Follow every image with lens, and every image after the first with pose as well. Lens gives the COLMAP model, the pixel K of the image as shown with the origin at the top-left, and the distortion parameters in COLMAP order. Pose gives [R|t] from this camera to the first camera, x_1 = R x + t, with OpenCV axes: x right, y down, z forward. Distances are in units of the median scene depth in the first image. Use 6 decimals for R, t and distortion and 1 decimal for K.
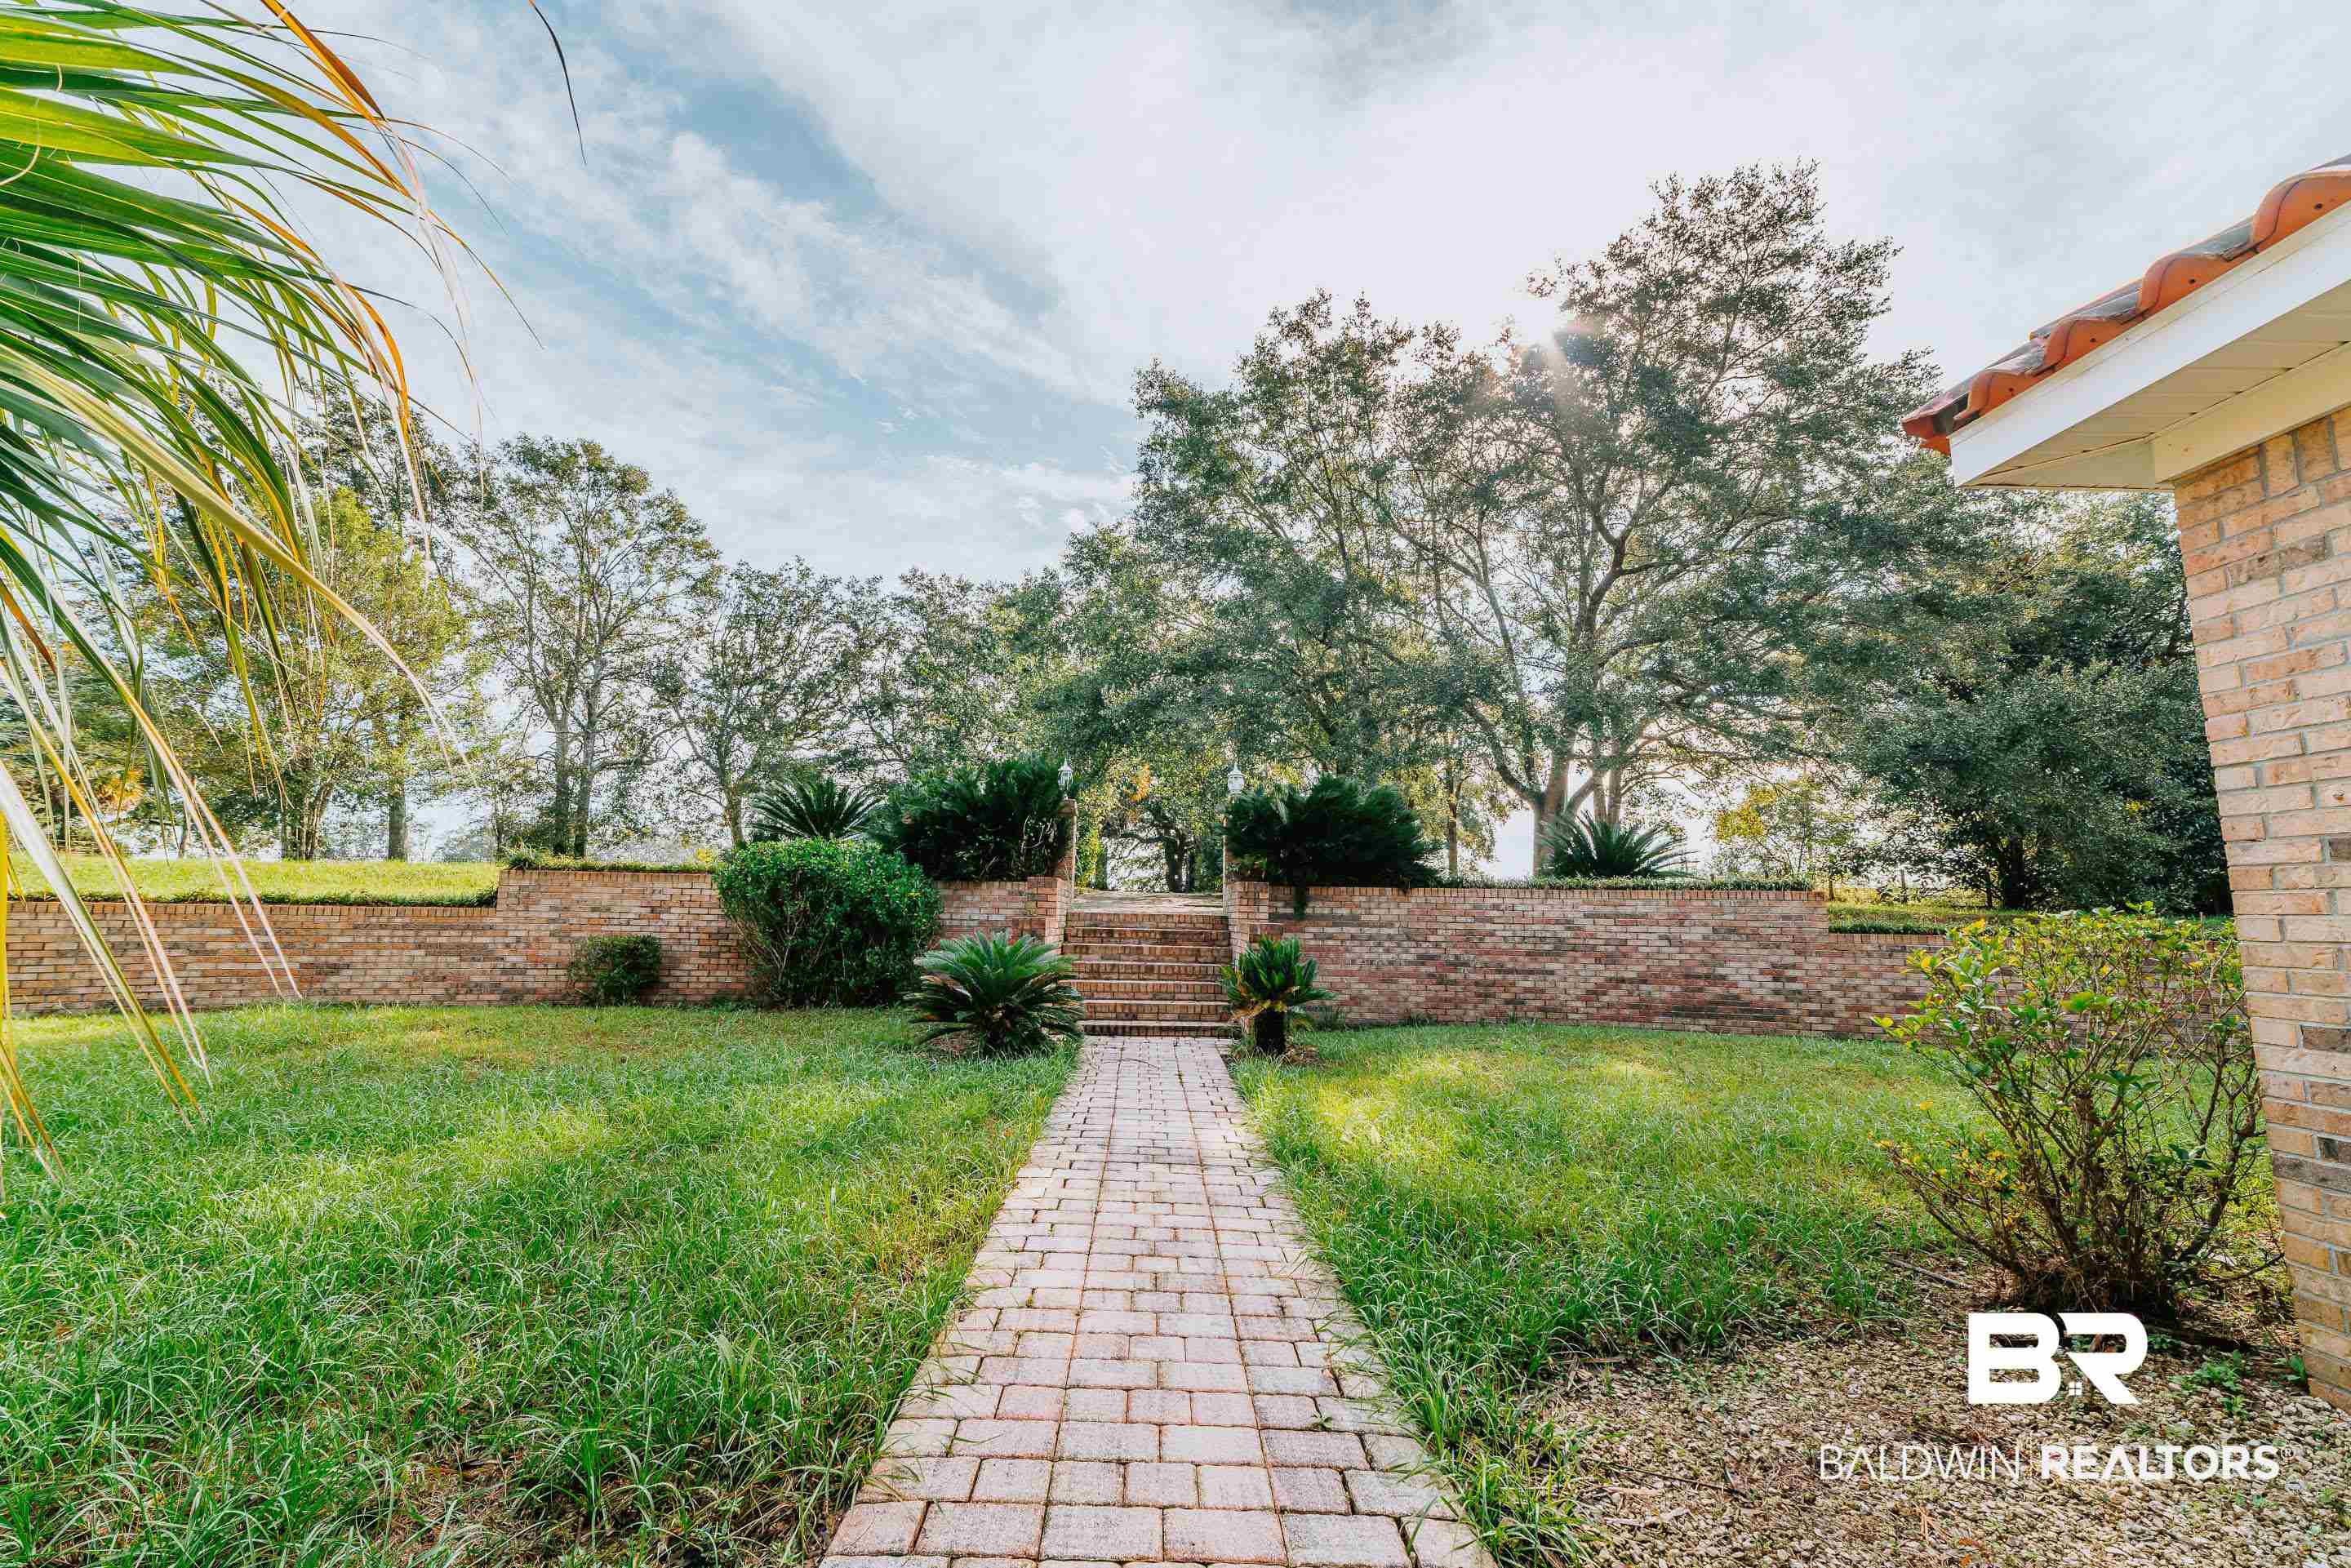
lens RADIAL K [[912.1, 0, 1162.8], [0, 912.1, 782.2], [0, 0, 1]] dist [-0.034314, 0.015076]
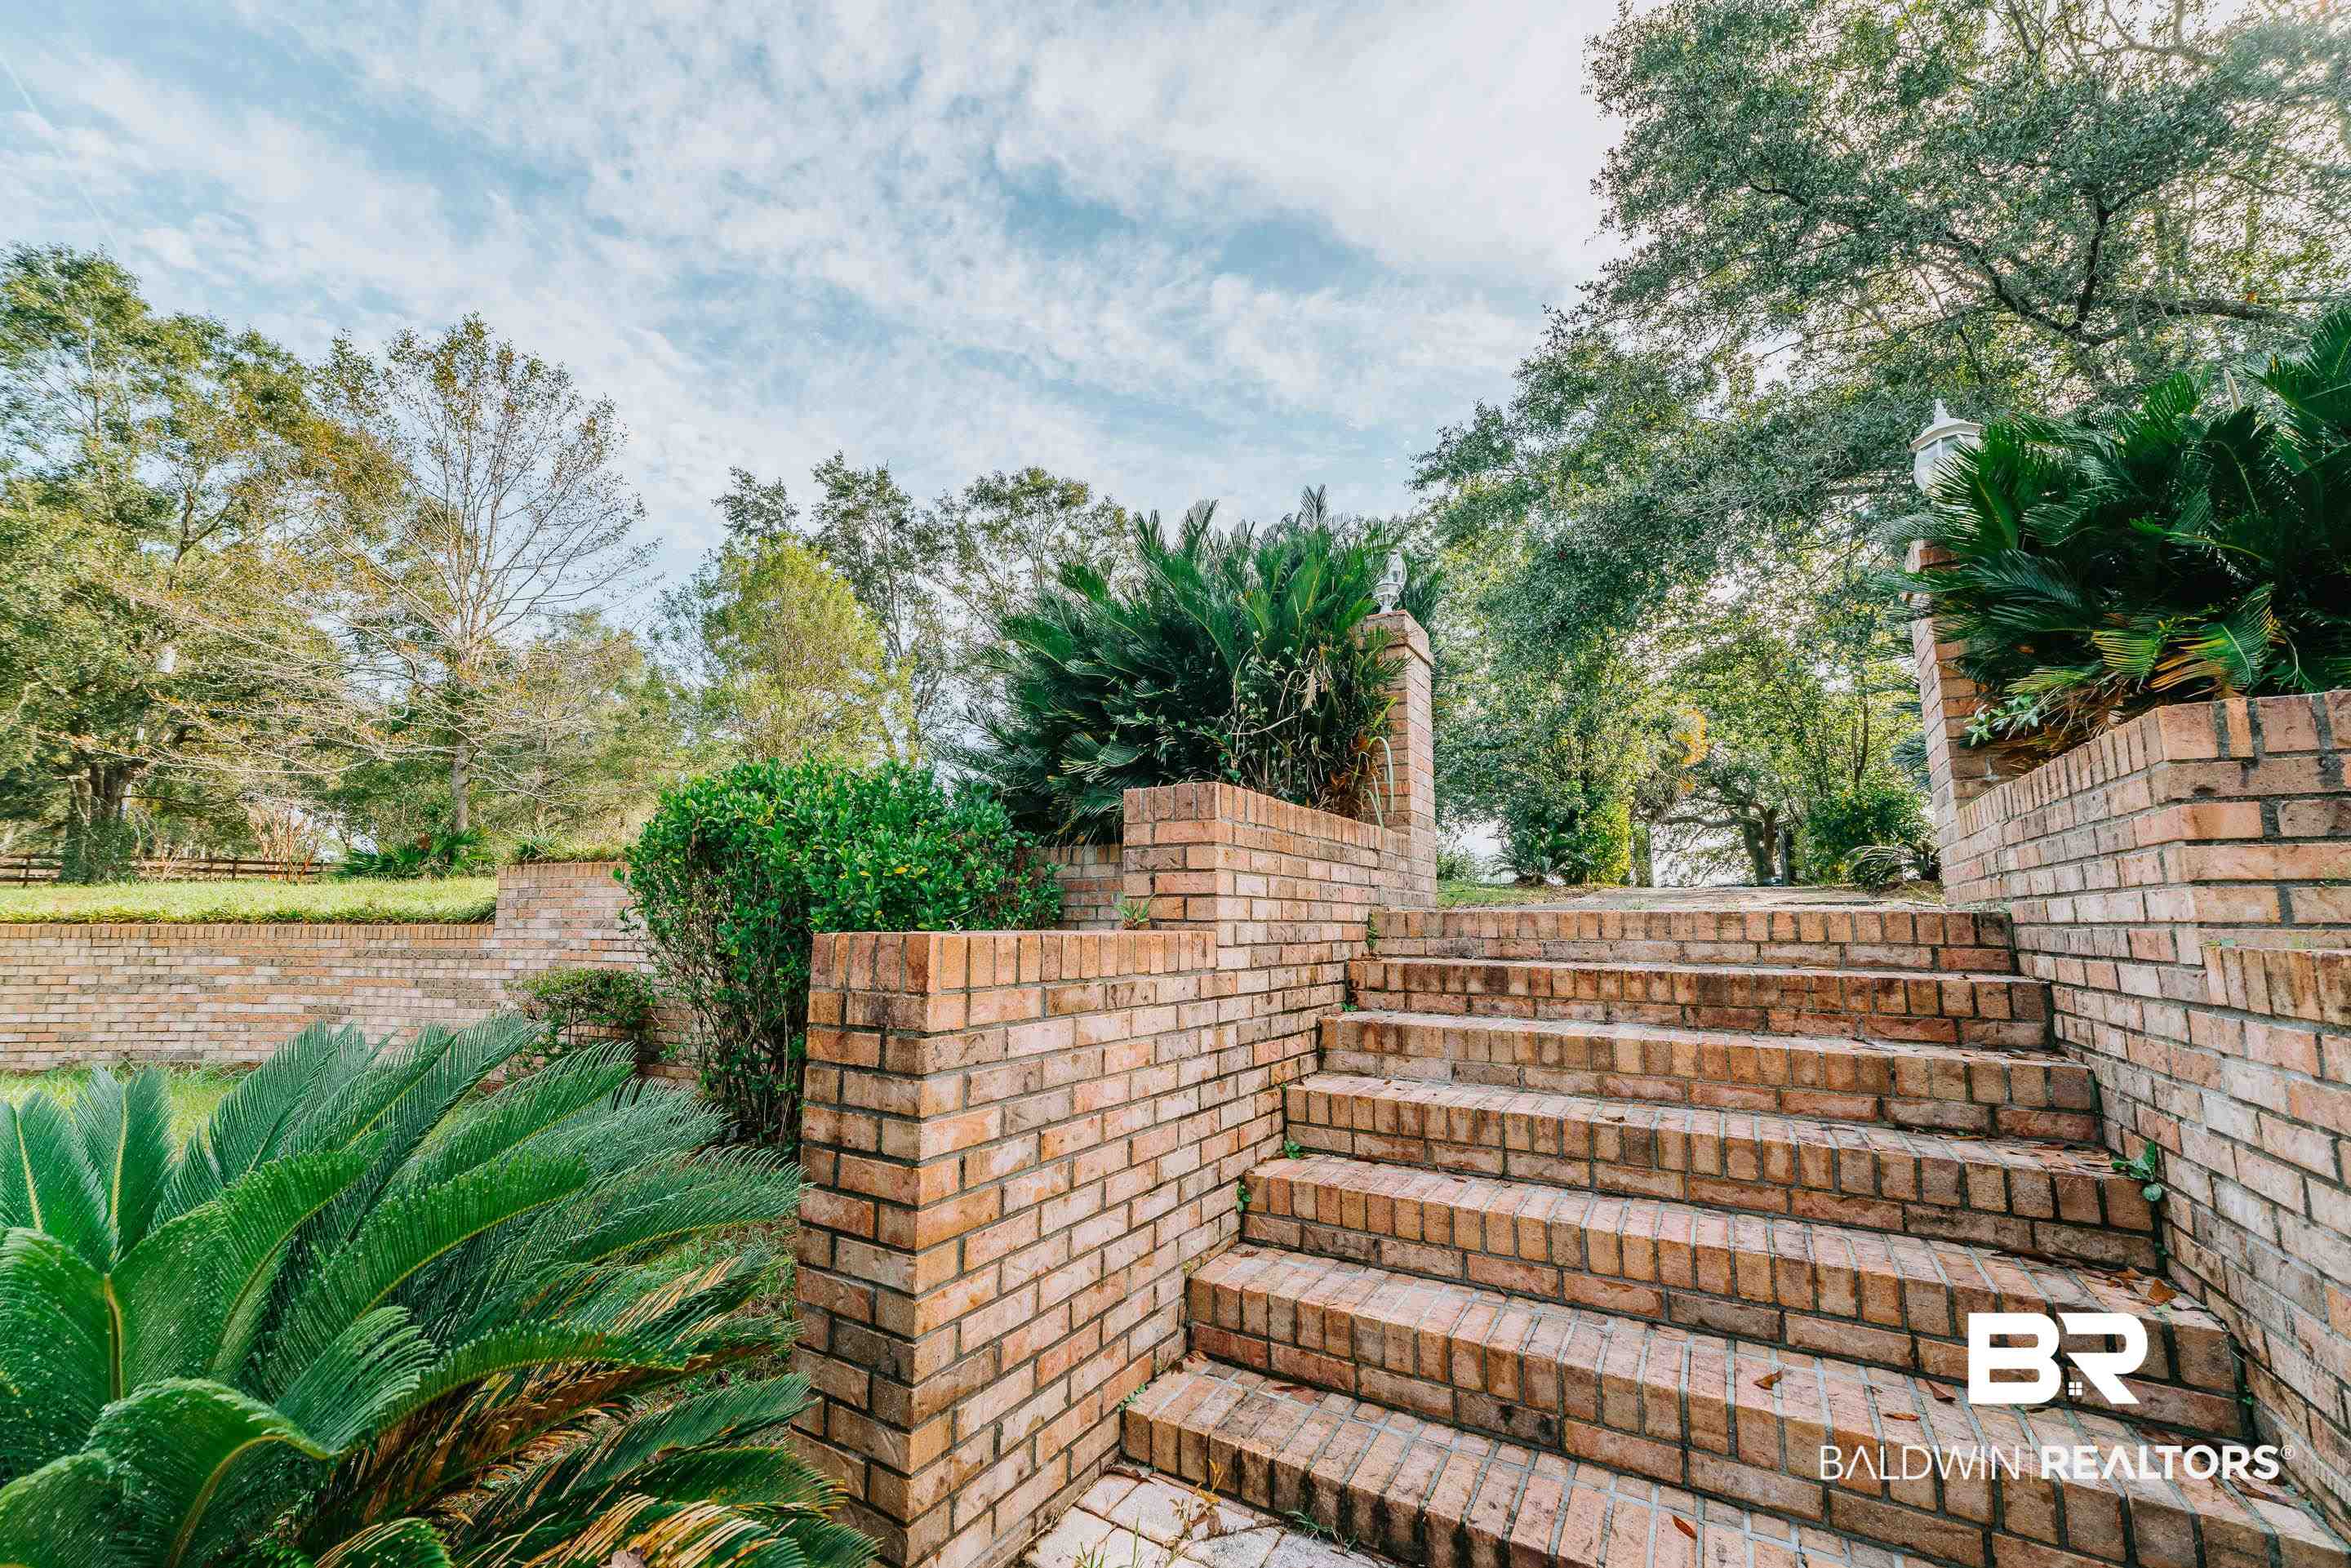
lens RADIAL K [[909.4, 0, 1164.1], [0, 909.4, 786.1], [0, 0, 1]] dist [-0.023175, 0.009720]
pose [[0.839857, -0.093525, -0.534690, 0.004226], [0.089066, 0.995438, -0.034217, 0.030065], [0.535451, -0.018885, 0.844355, 0.202729]]
